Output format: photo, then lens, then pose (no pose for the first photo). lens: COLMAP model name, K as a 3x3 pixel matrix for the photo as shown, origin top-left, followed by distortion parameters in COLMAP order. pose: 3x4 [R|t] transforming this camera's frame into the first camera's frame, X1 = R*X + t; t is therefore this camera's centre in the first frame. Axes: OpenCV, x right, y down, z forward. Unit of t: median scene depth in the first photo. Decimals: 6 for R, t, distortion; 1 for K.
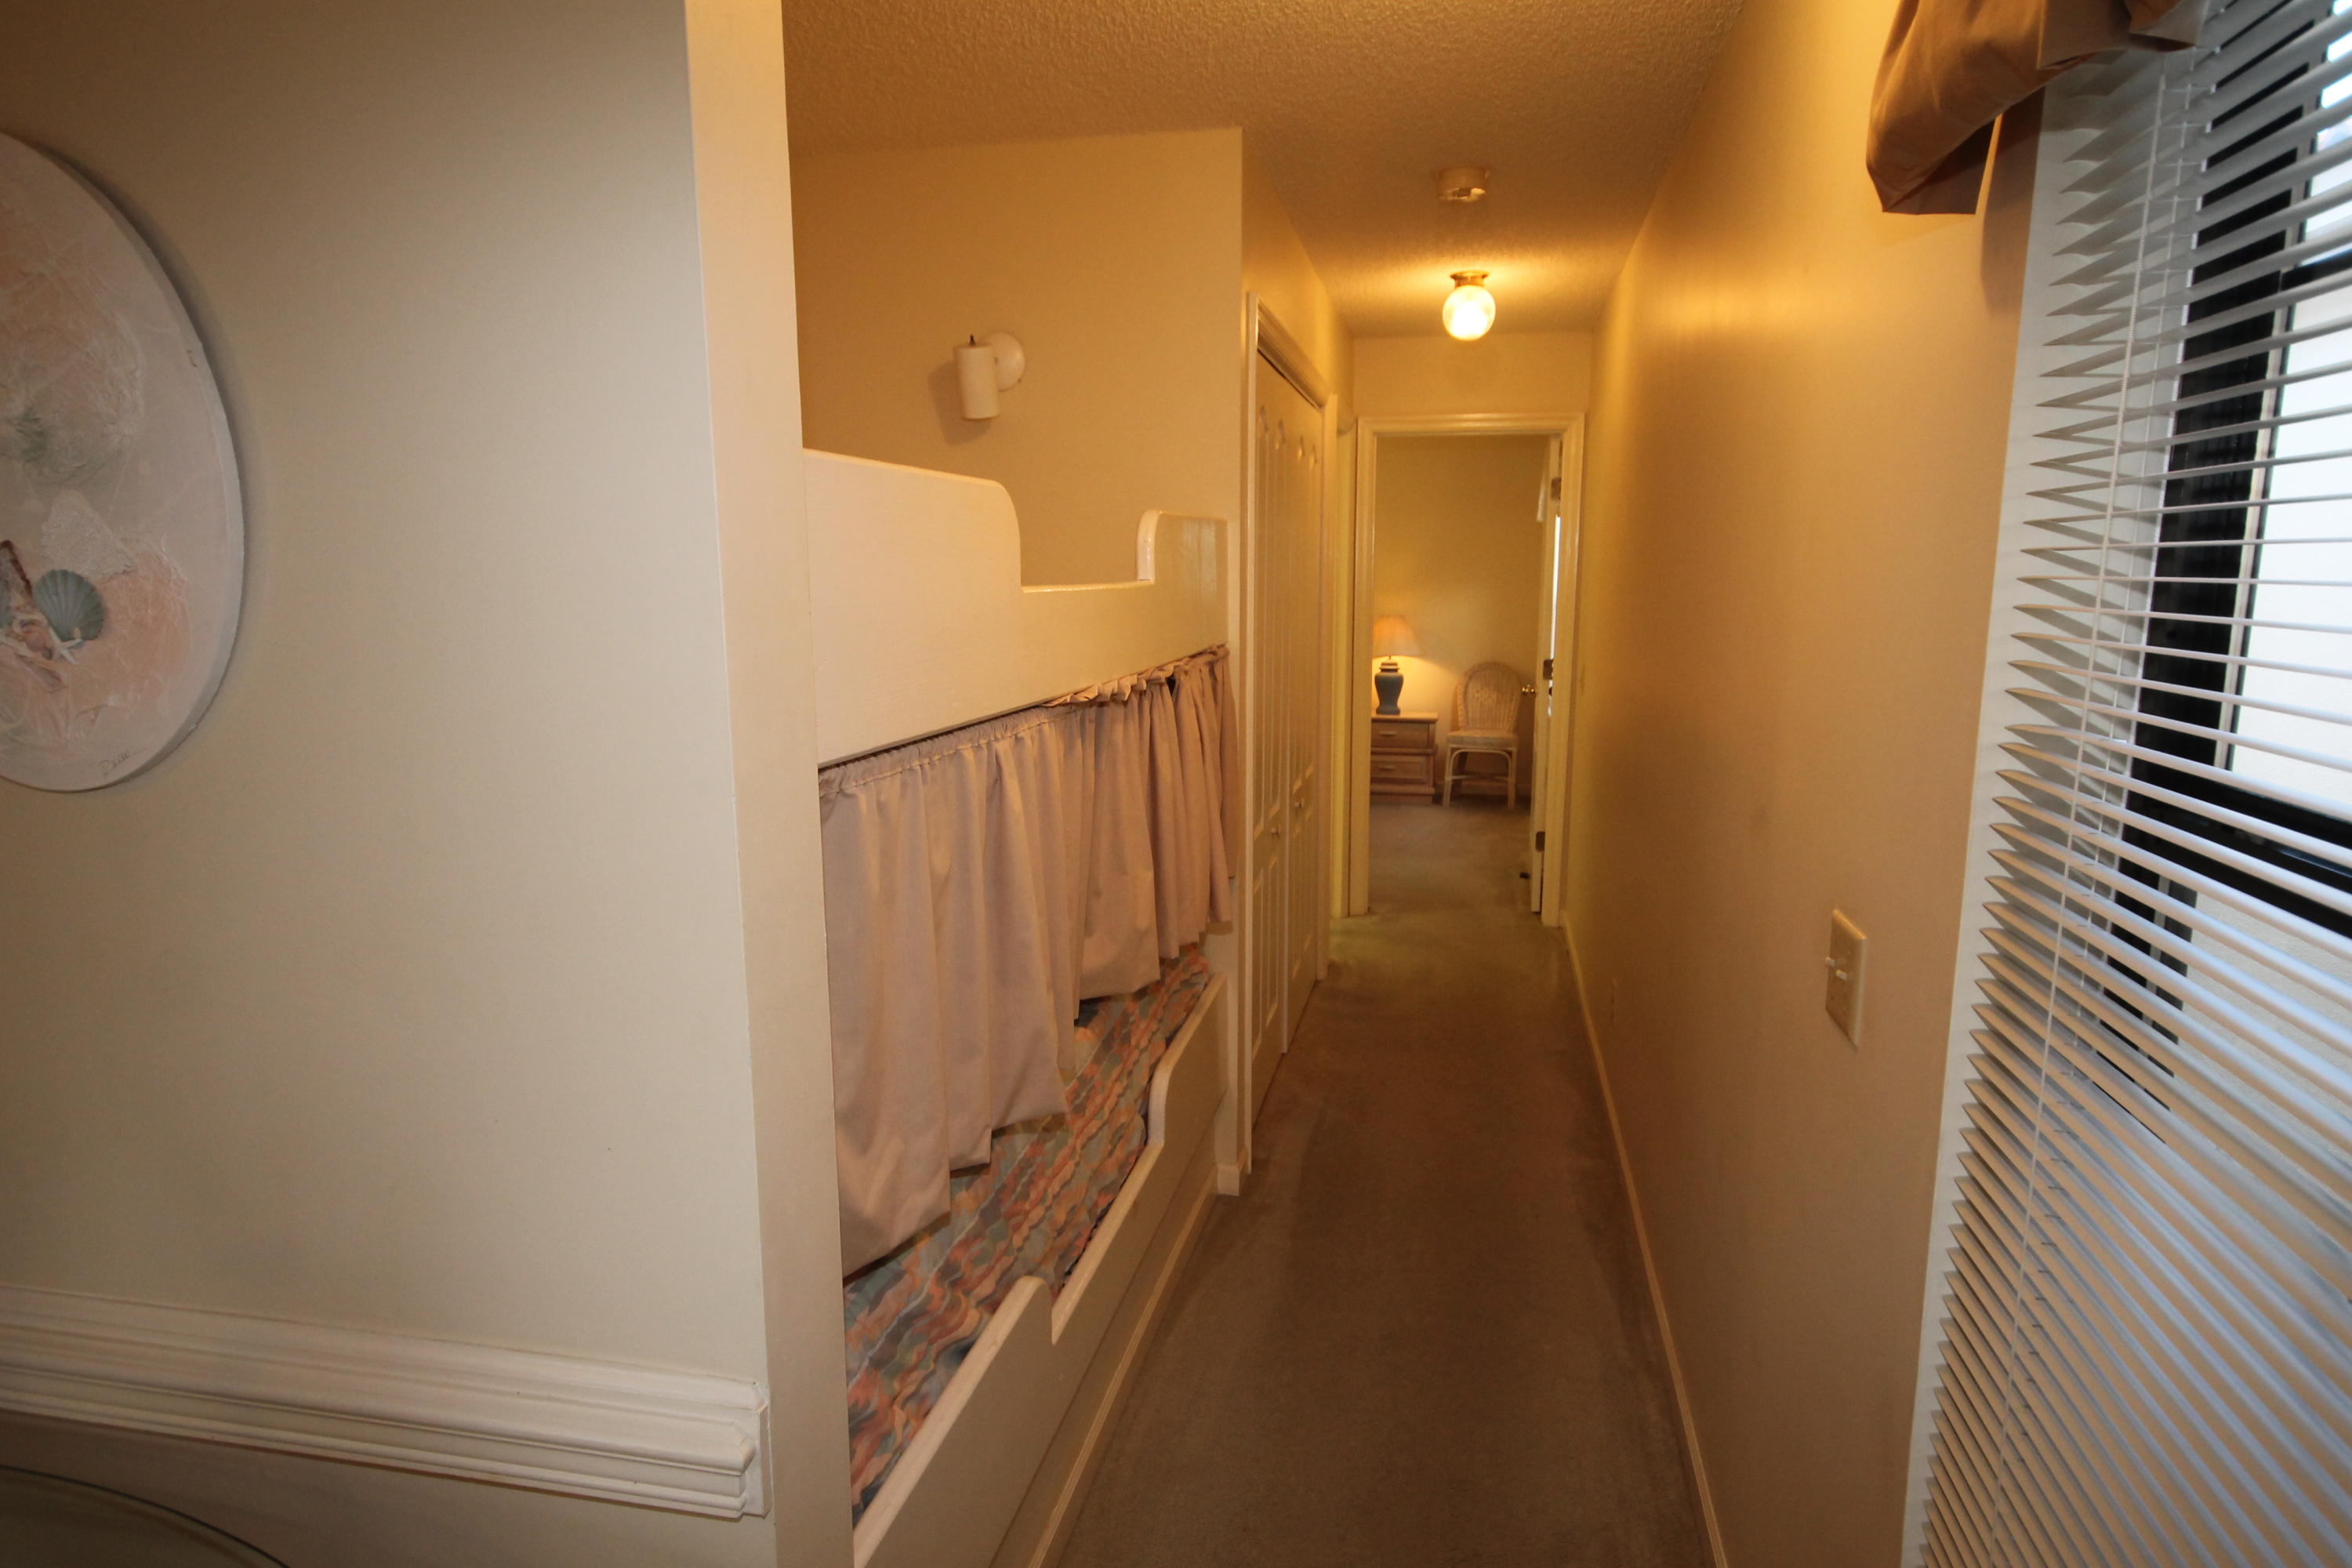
lens RADIAL K [[1393.8, 0, 1182.1], [0, 1393.8, 826.1], [0, 0, 1]] dist [0.003013, 0.000943]
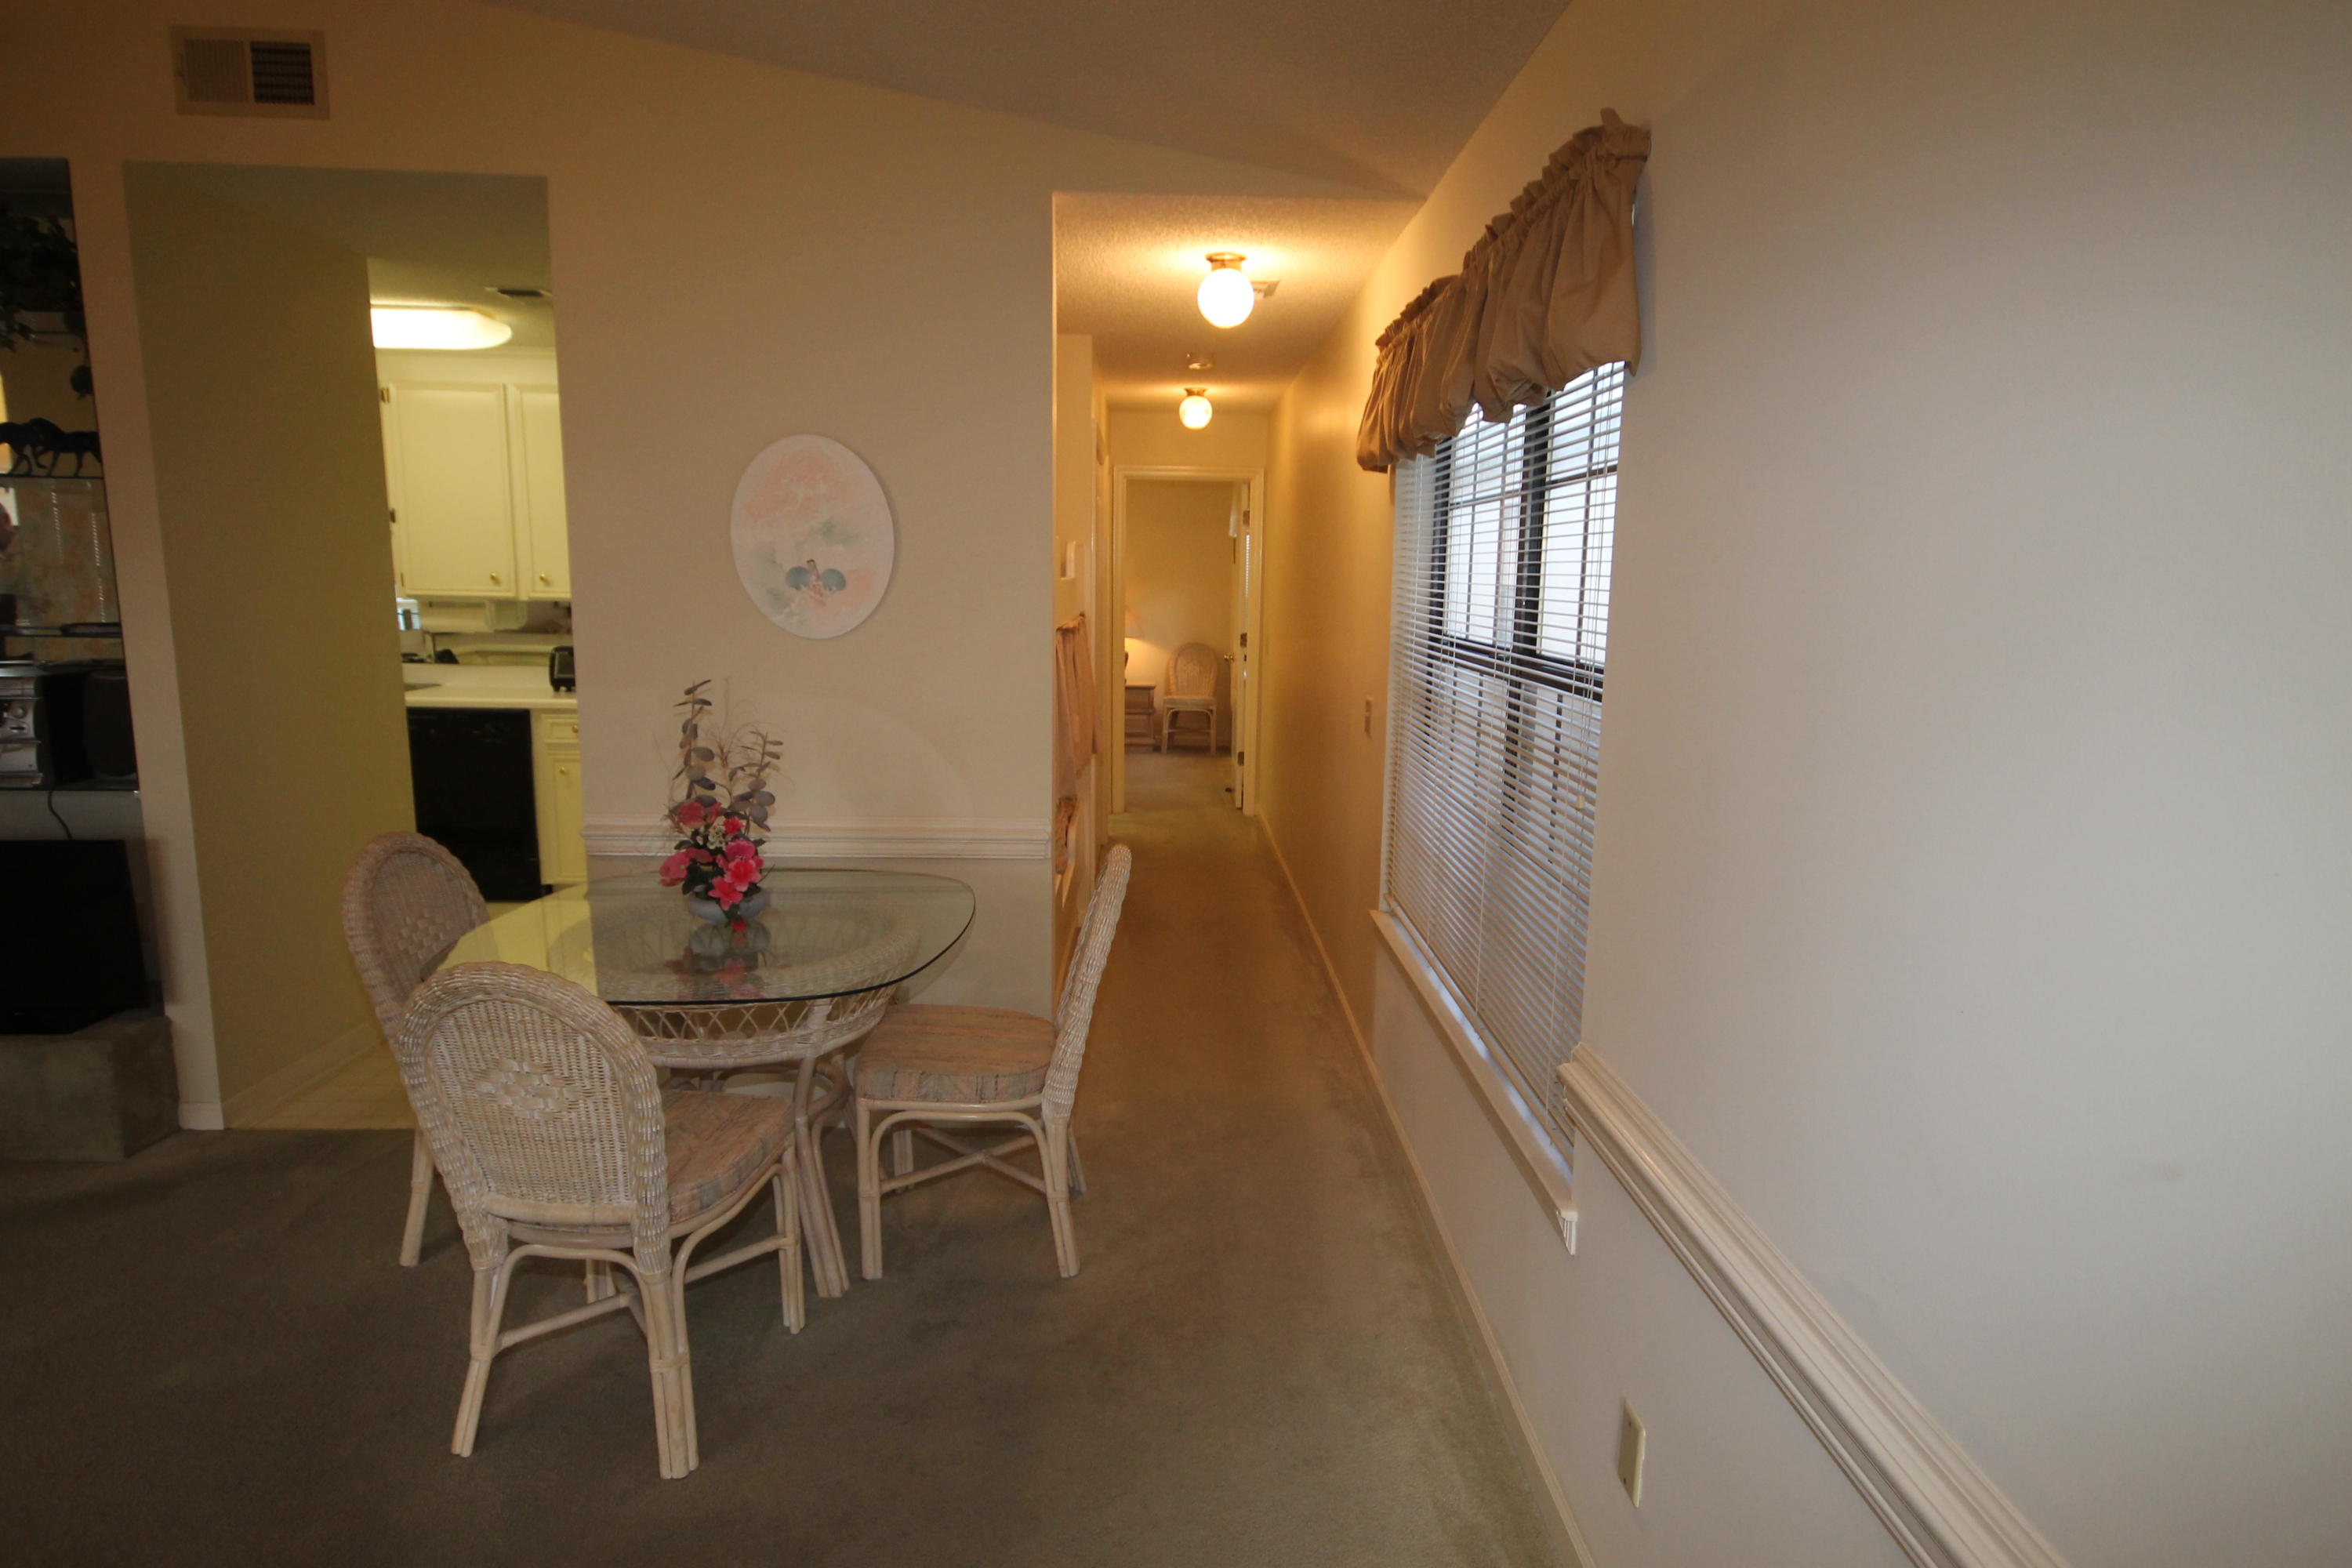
lens RADIAL K [[1348.3, 0, 1175.3], [0, 1348.3, 798.6], [0, 0, 1]] dist [0.005985, 0.005379]
pose [[0.976221, -0.021707, 0.215690, -0.097513], [0.024309, 0.999660, -0.009414, 0.054673], [-0.215412, 0.014433, 0.976416, -0.304949]]
